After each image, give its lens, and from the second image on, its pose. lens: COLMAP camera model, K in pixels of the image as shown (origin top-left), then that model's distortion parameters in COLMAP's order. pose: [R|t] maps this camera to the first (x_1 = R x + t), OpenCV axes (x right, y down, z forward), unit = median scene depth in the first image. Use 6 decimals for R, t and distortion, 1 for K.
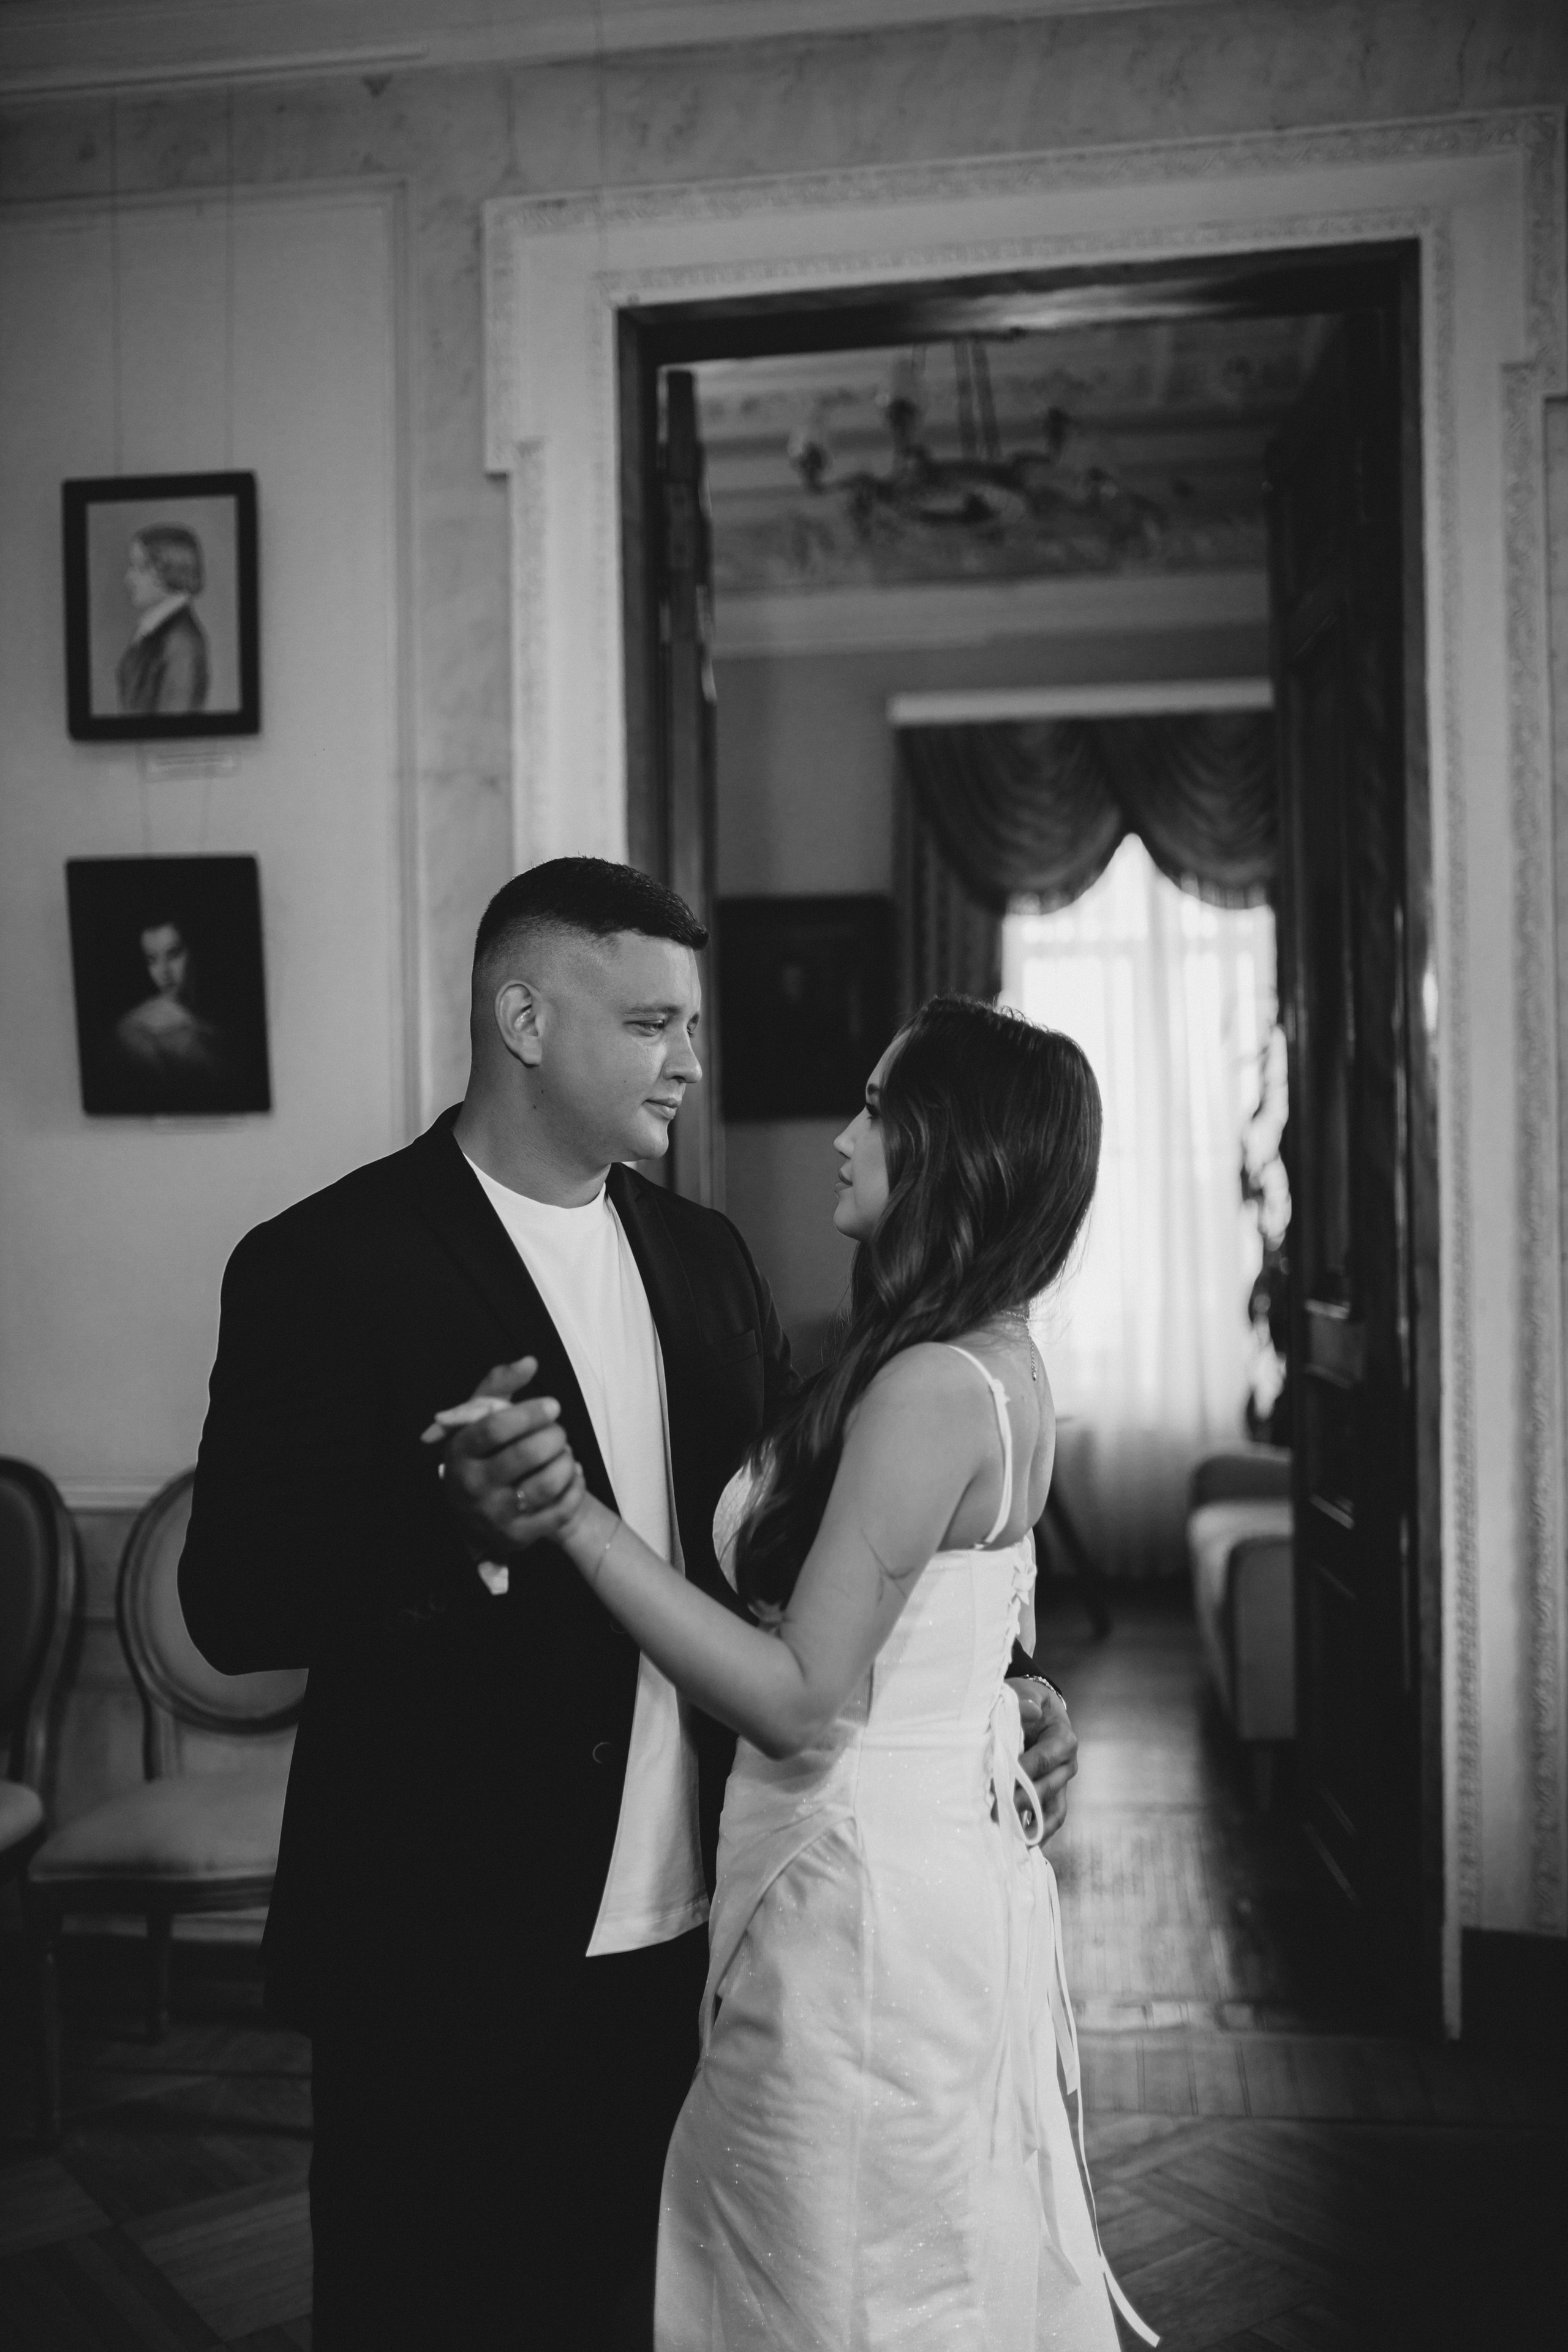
lens RADIAL K [[2264.0, 0, 784.0], [0, 2264.0, 1176.0], [0, 0, 1]] dist [-0.043654, 0.047136]
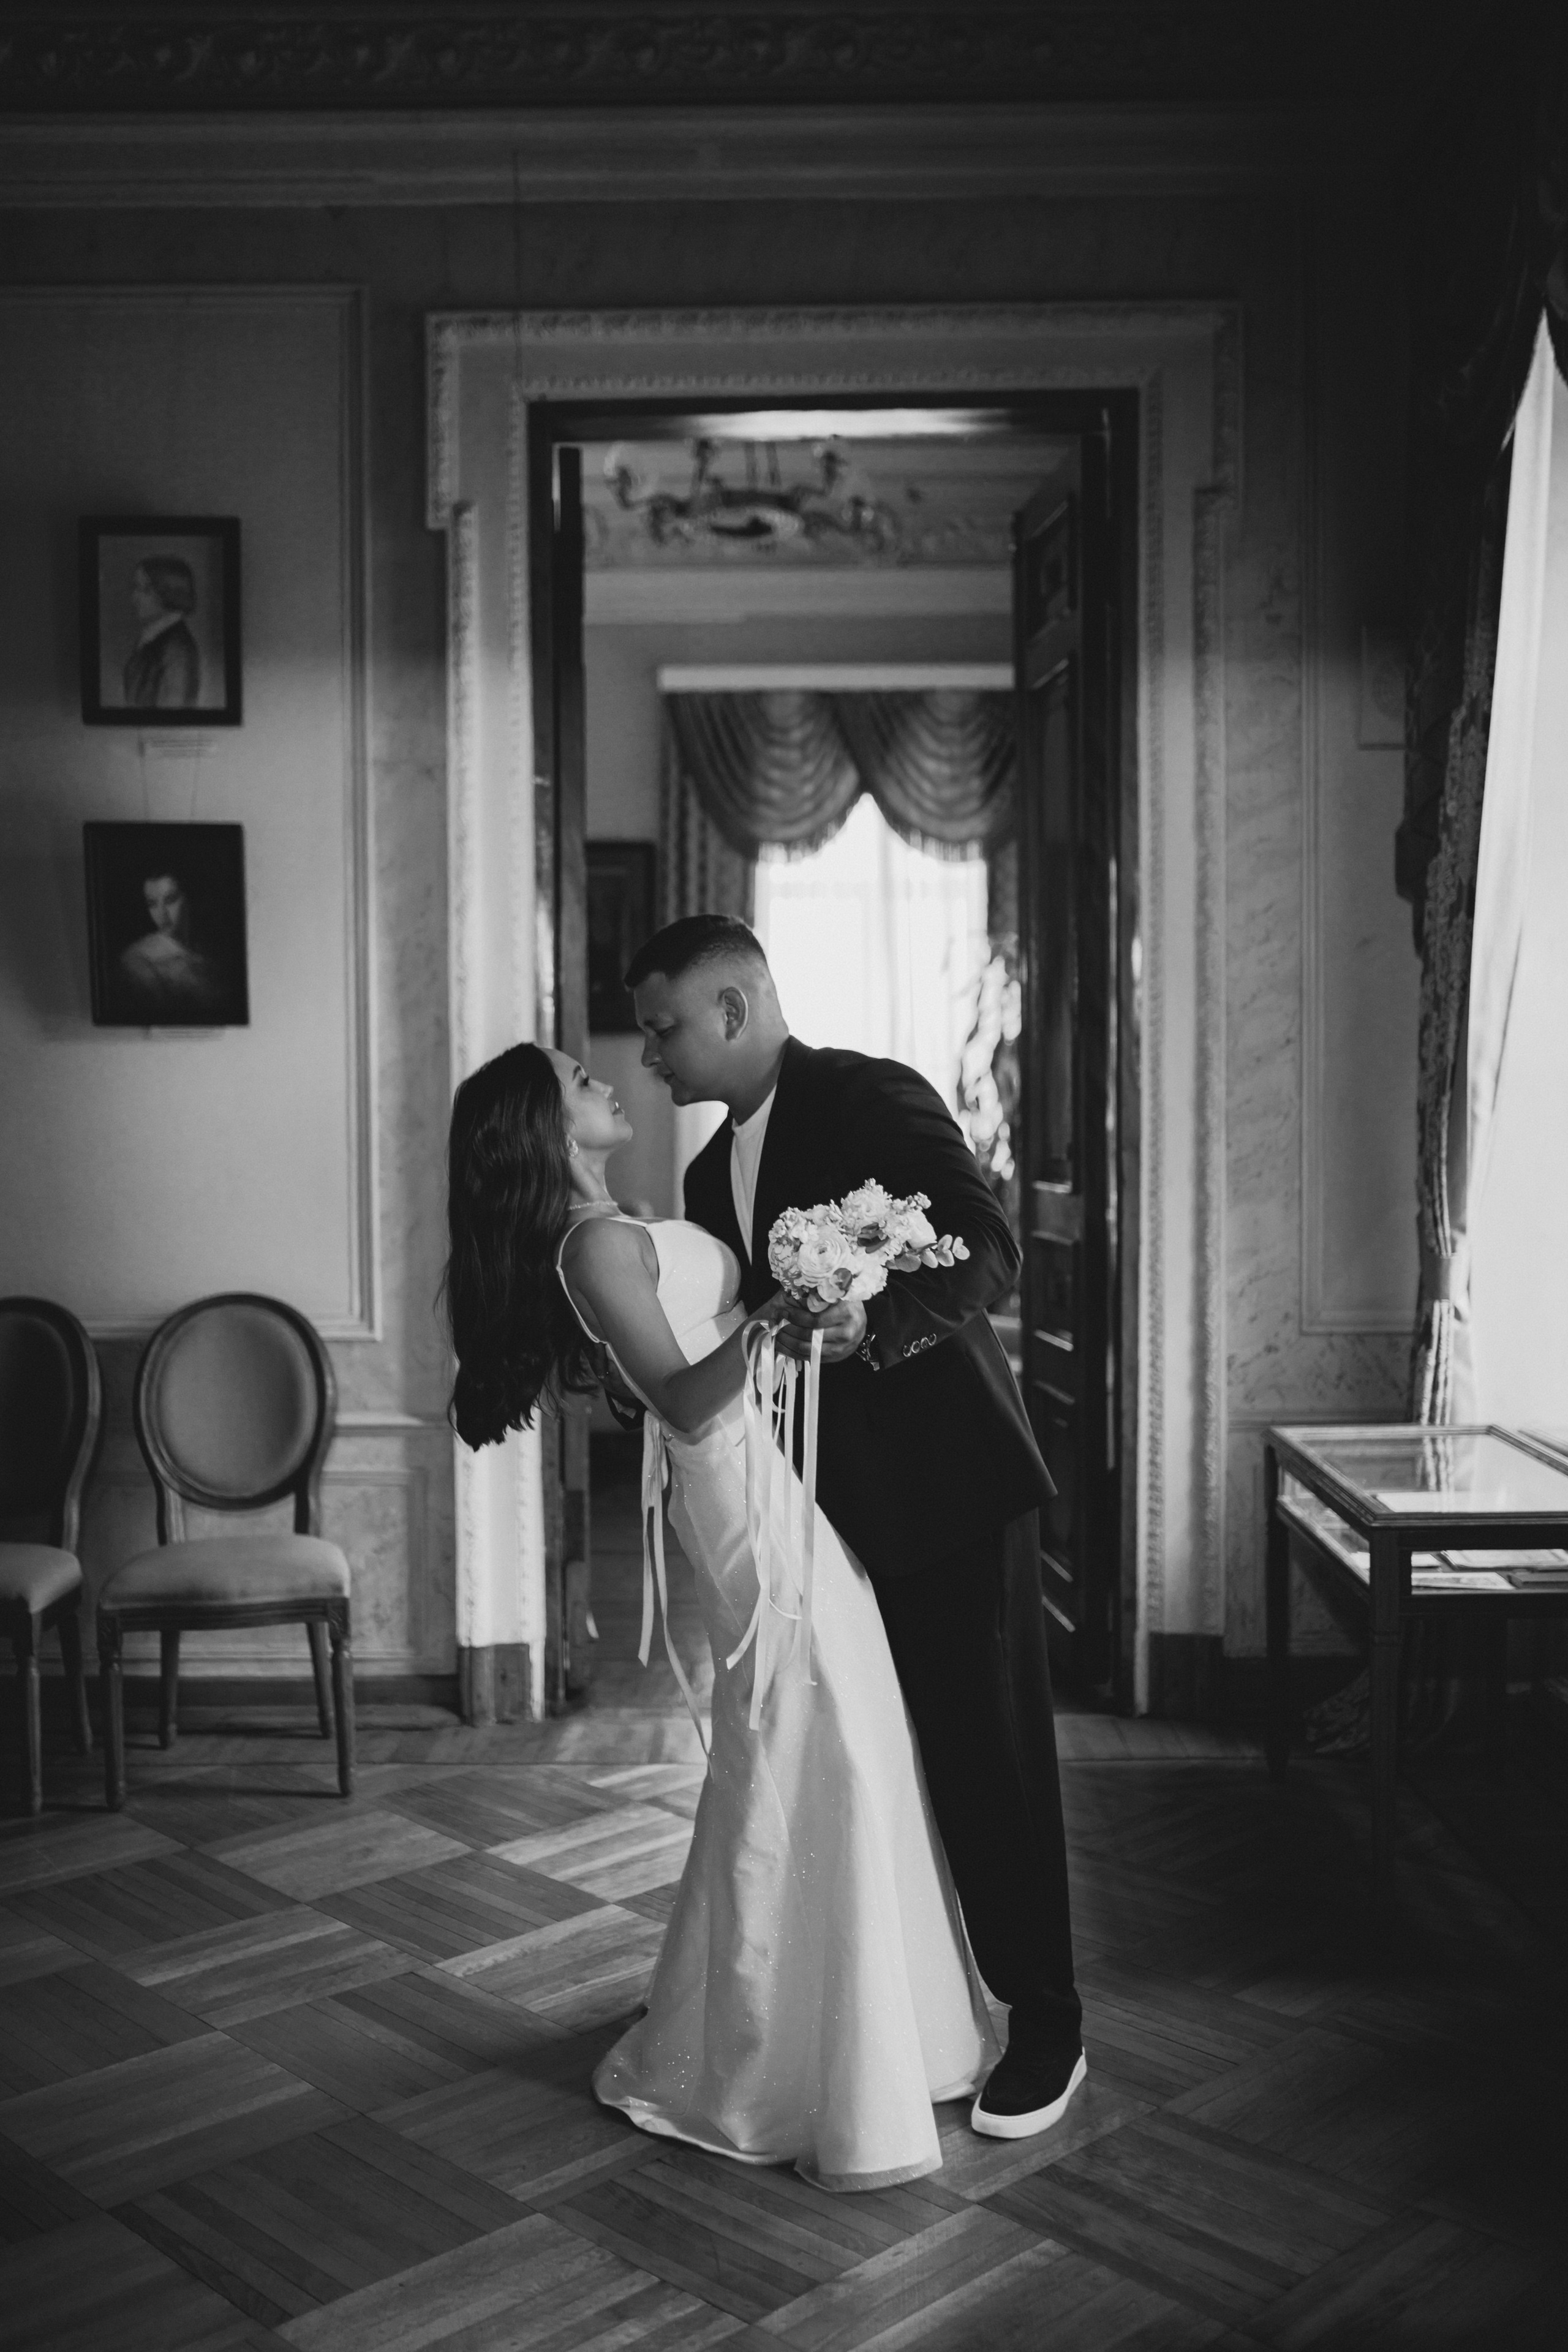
lens RADIAL K [[2288.7, 0, 784.0], [0, 2288.7, 1176.0], [0, 0, 1]] dist [-0.075910, 0.142181]
pose [[0.989280, 0.004894, 0.145948, -0.116434], [-0.010092, 0.999340, 0.034896, 0.008233], [-0.145681, -0.035995, 0.988677, -0.314854]]
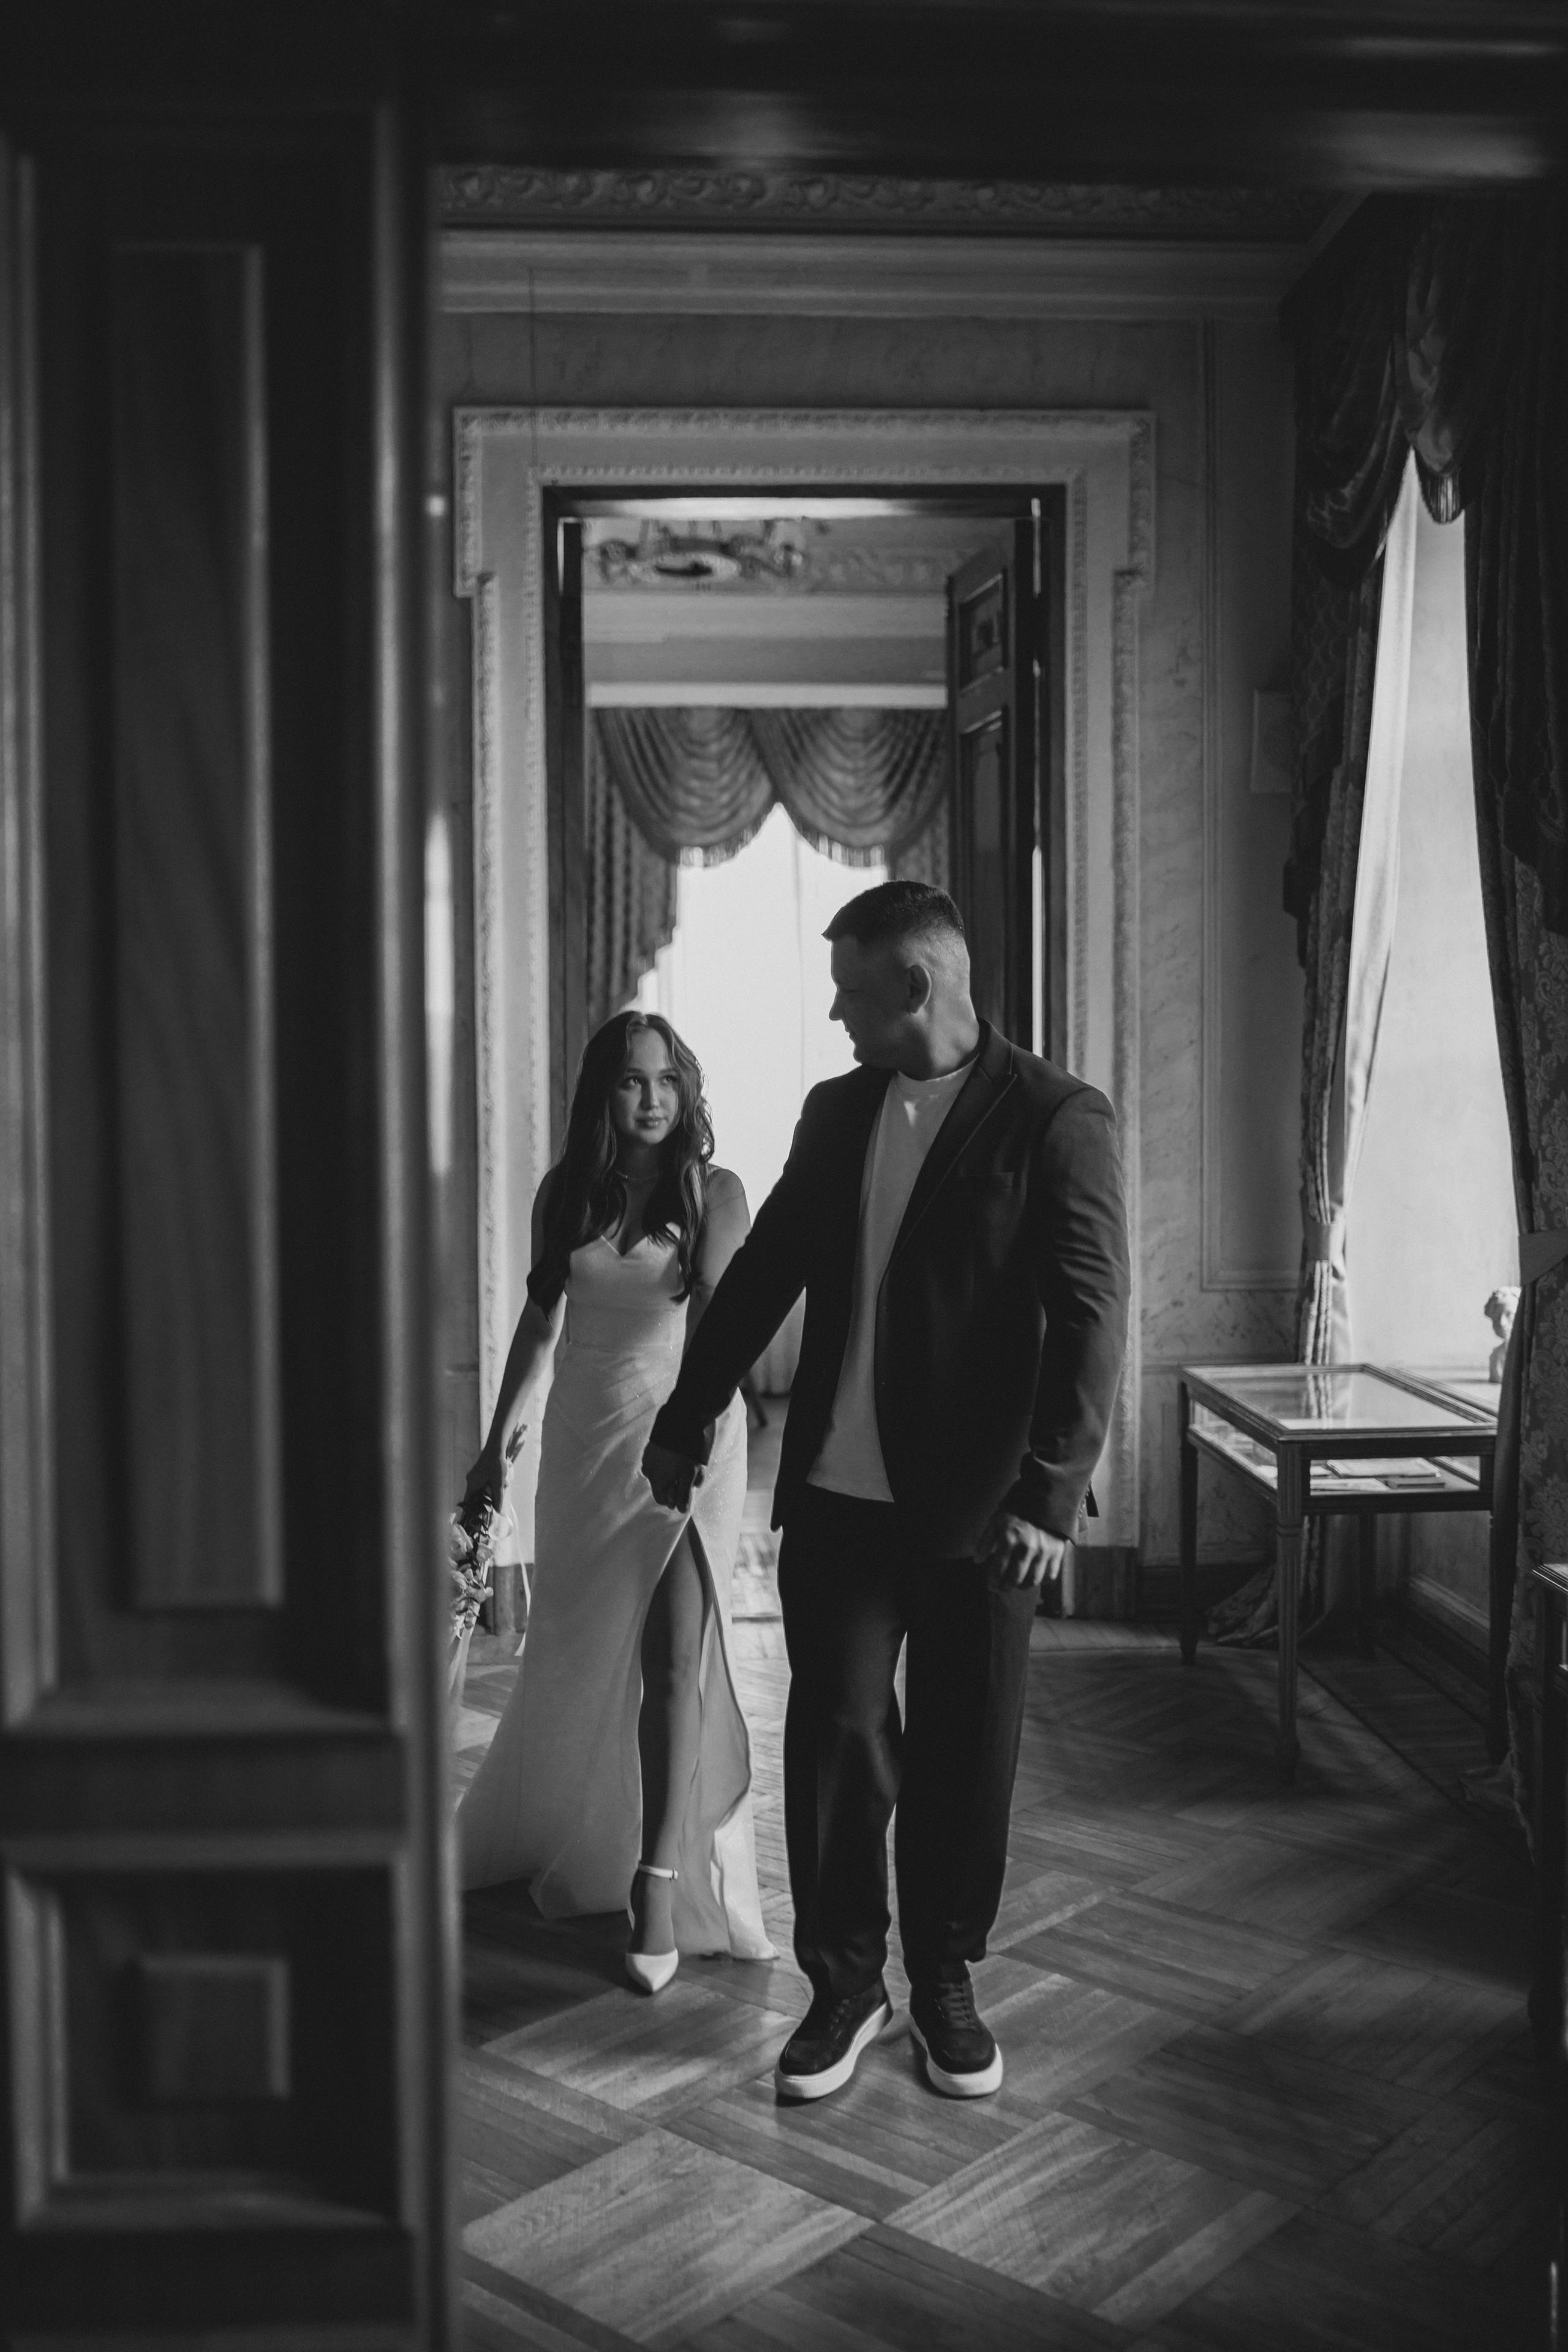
lens RADIAL K [[2288.7, 0, 784.0], [0, 2288.7, 1176.0], [0, 0, 1]] dist [-0.075910, 0.142181]
pose [[0.976135, 0.000487, 0.217163, -0.241945], [-0.010731, 0.998884, 0.045996, -0.003915], [-0.216898, -0.047229, 0.975051, -0.507378]]
